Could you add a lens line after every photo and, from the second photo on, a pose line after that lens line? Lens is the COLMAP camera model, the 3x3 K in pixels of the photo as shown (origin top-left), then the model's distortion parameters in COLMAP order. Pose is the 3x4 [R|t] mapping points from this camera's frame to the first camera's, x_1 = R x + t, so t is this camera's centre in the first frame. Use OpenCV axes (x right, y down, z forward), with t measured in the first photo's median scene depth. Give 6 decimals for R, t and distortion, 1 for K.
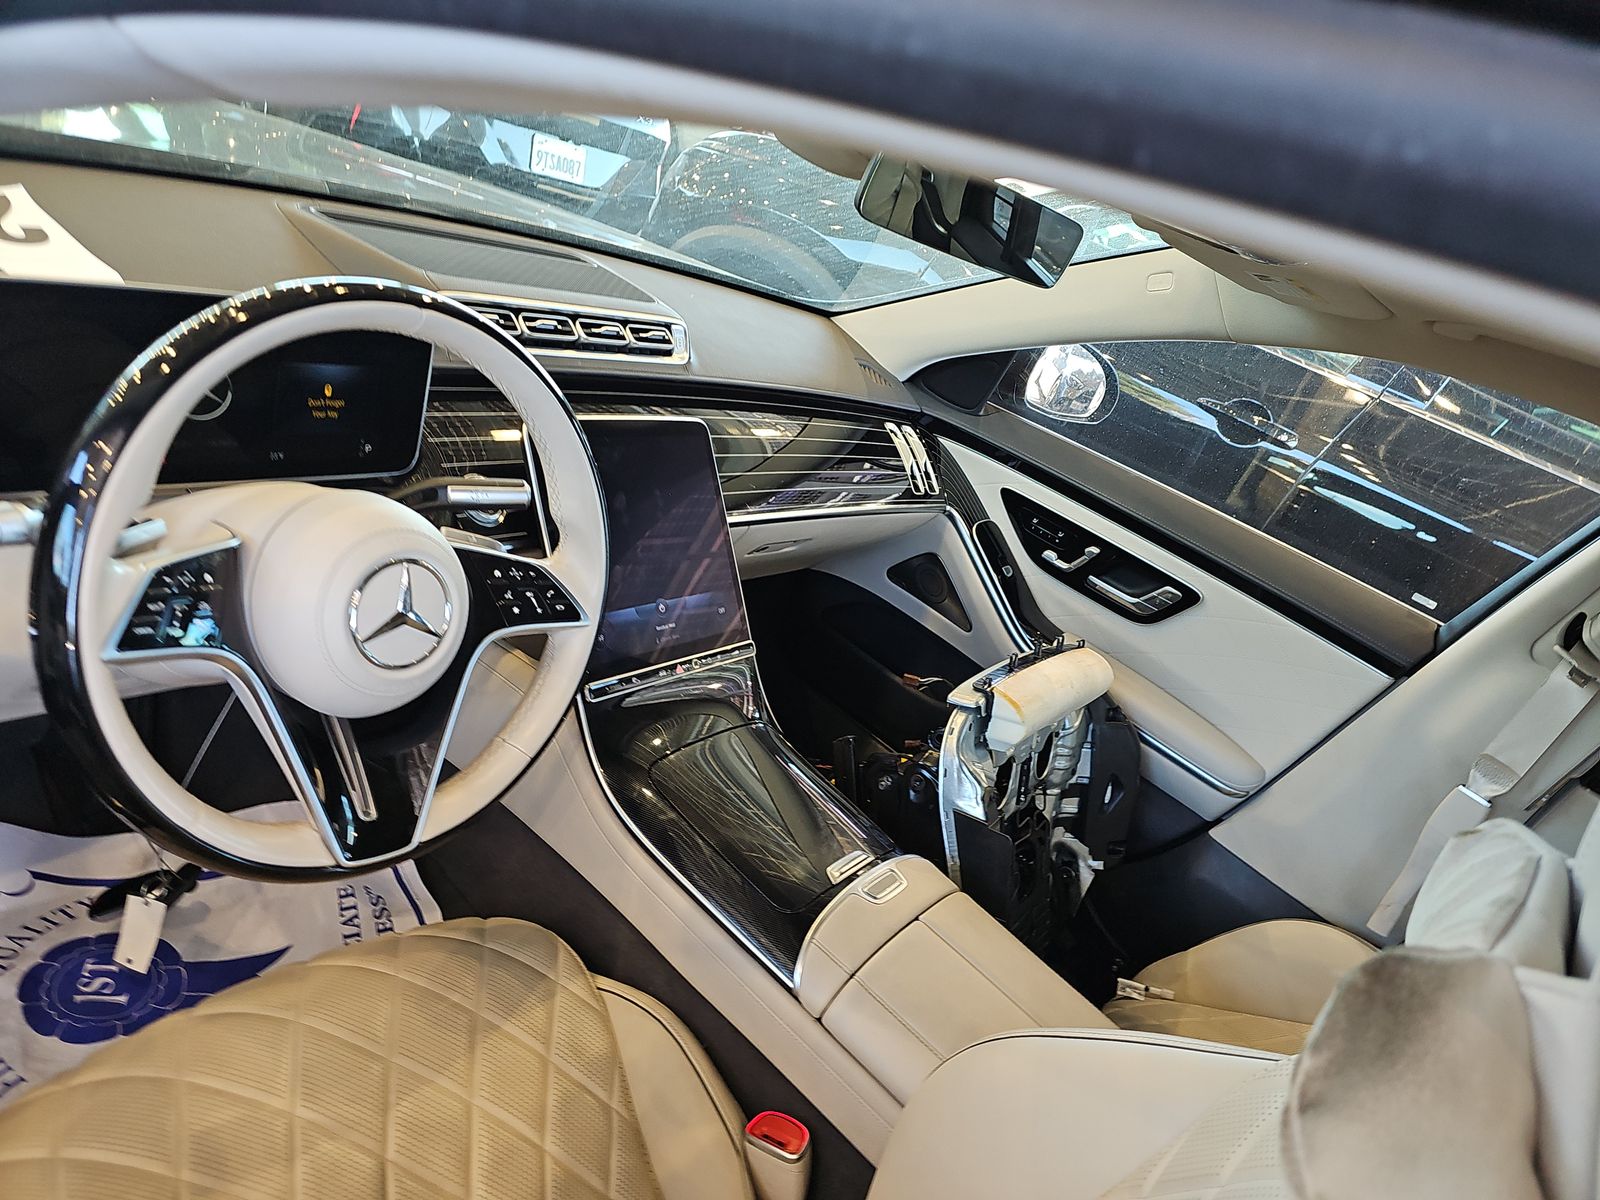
lens RADIAL K [[1062.6, 0, 825.5], [0, 1062.6, 583.6], [0, 0, 1]] dist [0.065130, -0.072896]
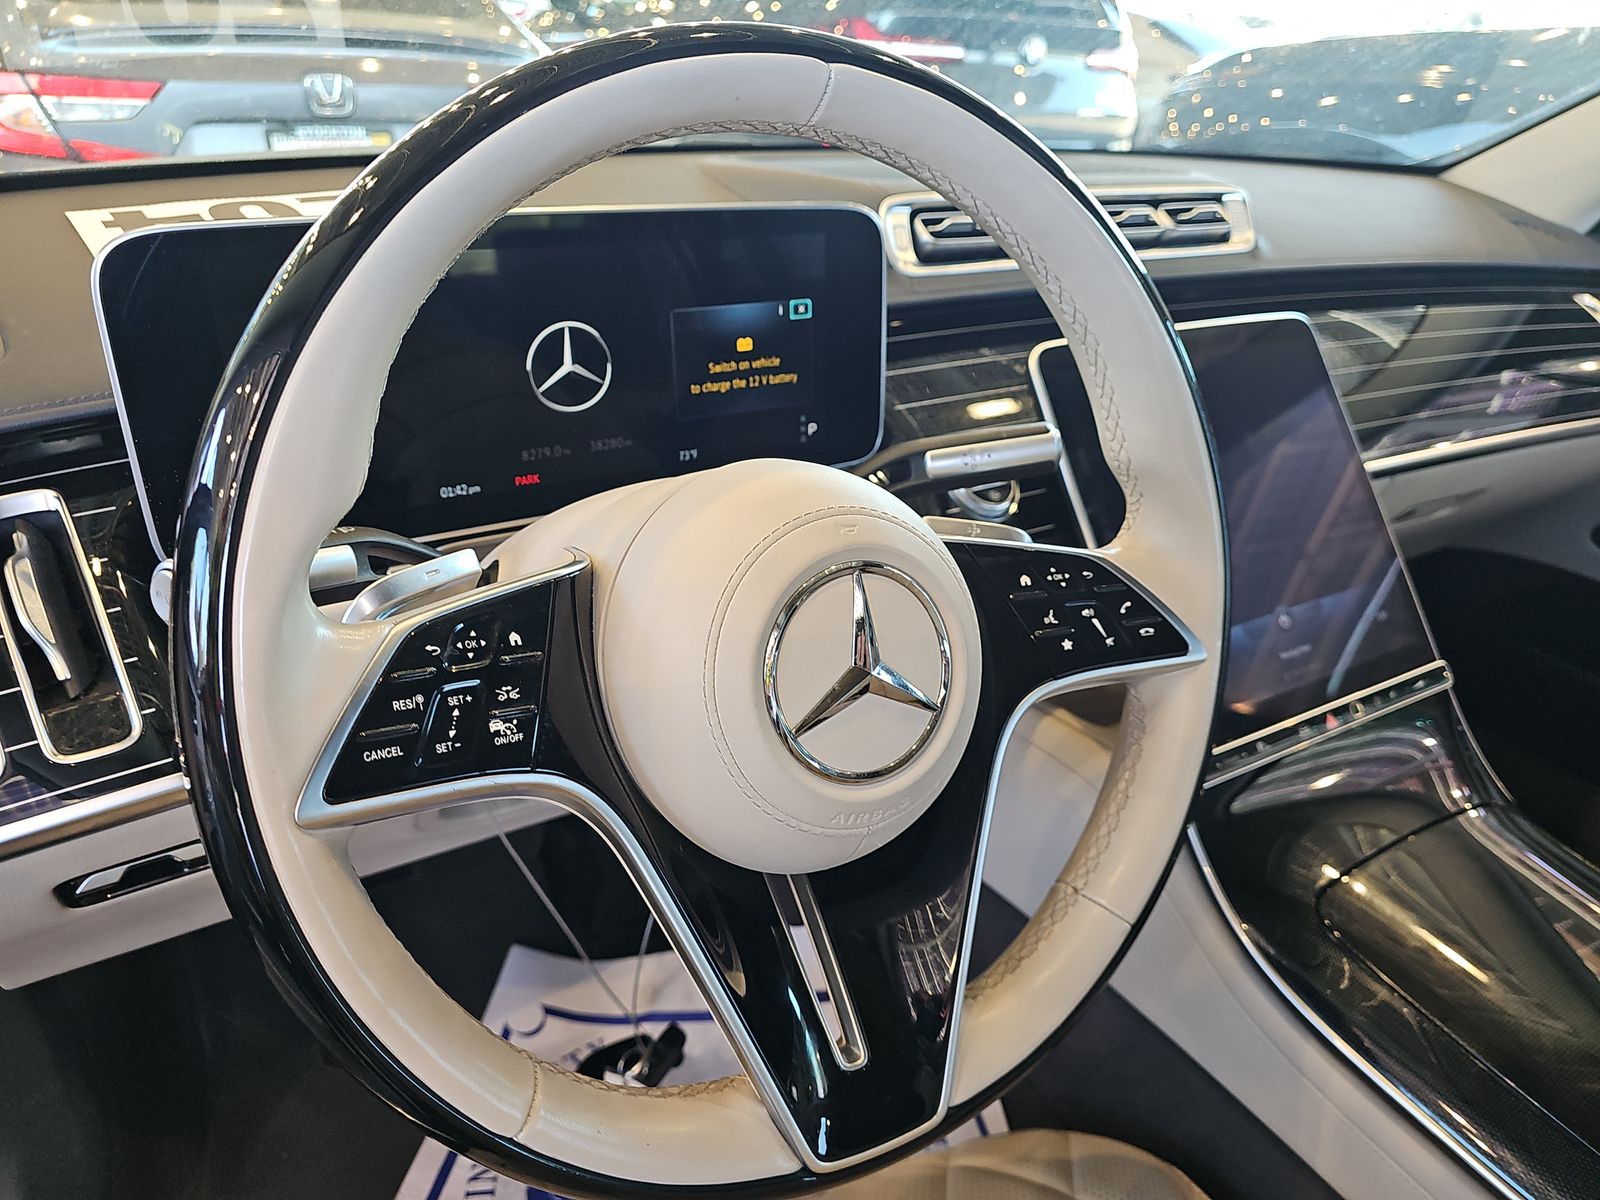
lens RADIAL K [[1062.6, 0, 825.5], [0, 1062.6, 583.6], [0, 0, 1]] dist [0.065130, -0.072896]
pose [[0.888243, -0.125904, -0.441783, -0.154658], [0.111065, 0.992036, -0.059414, 0.012619], [0.445745, 0.003708, 0.895152, 0.460620]]
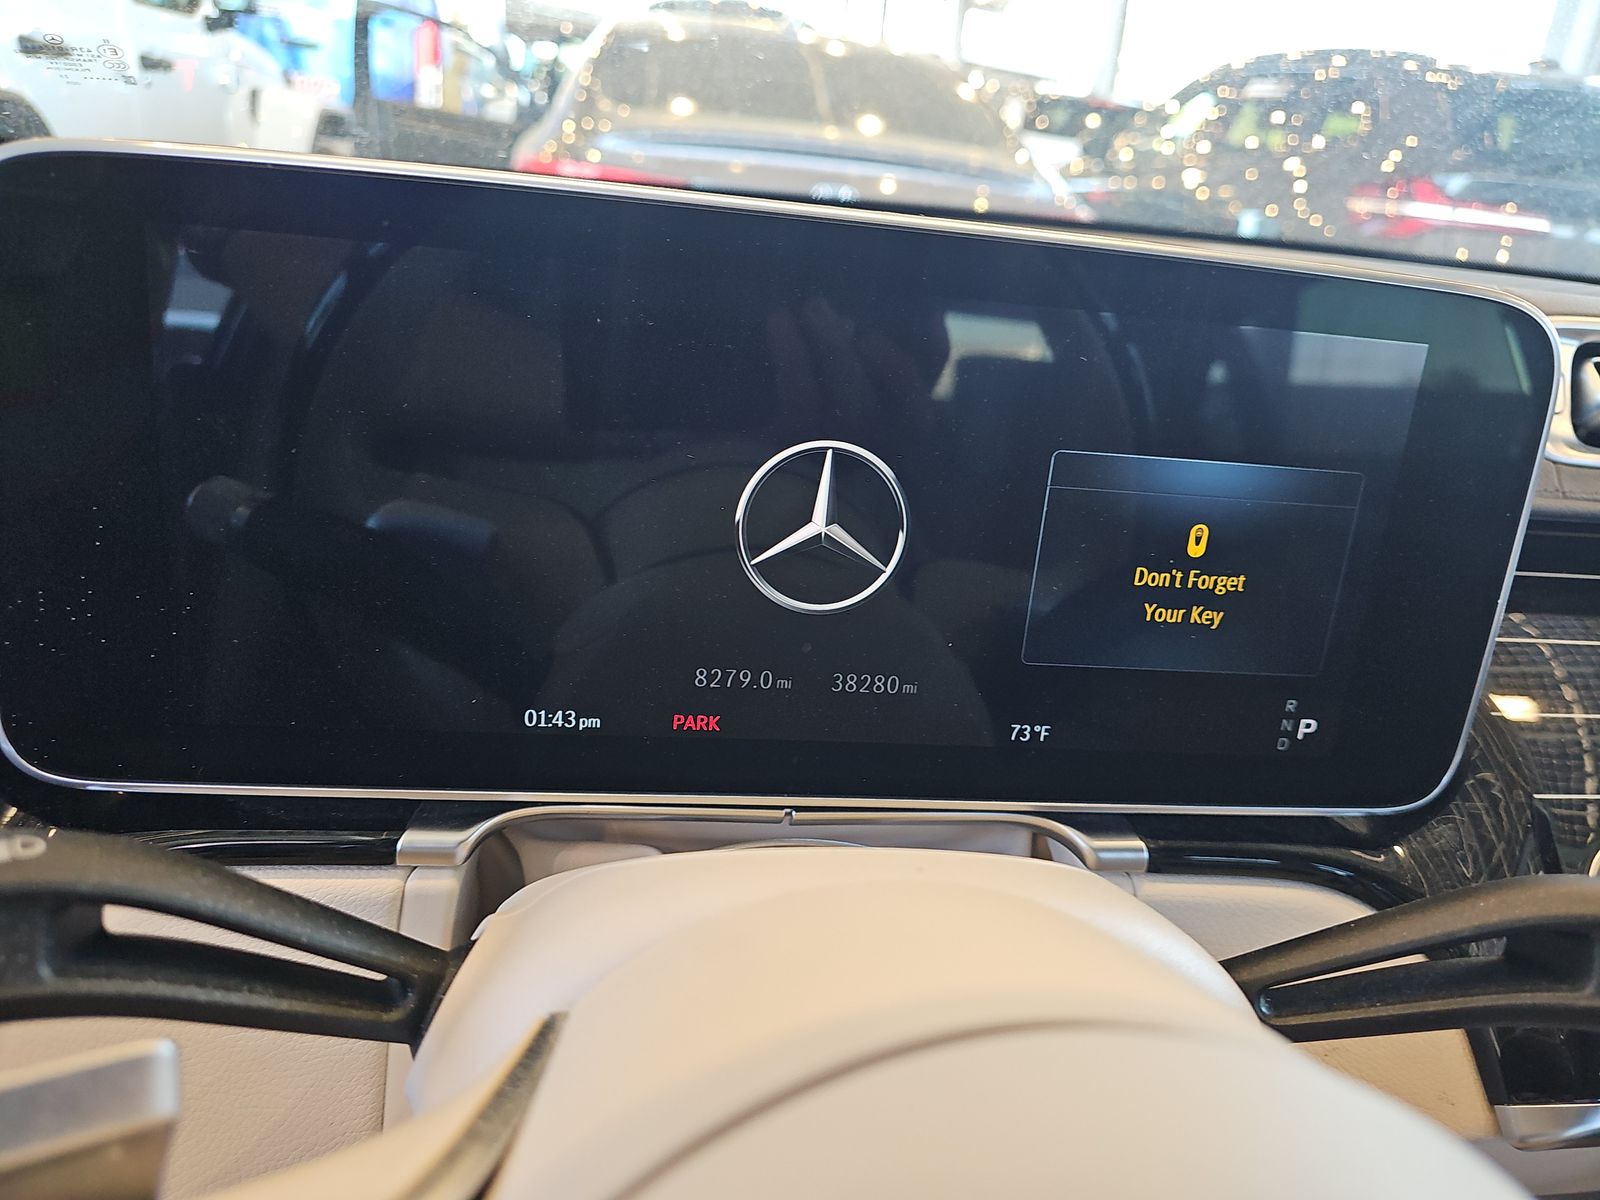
lens RADIAL K [[1062.6, 0, 825.5], [0, 1062.6, 583.6], [0, 0, 1]] dist [0.065130, -0.072896]
pose [[0.674860, -0.014215, -0.737809, -0.324686], [-0.166886, 0.970972, -0.171355, -0.101624], [0.718827, 0.238770, 0.652898, 0.766421]]
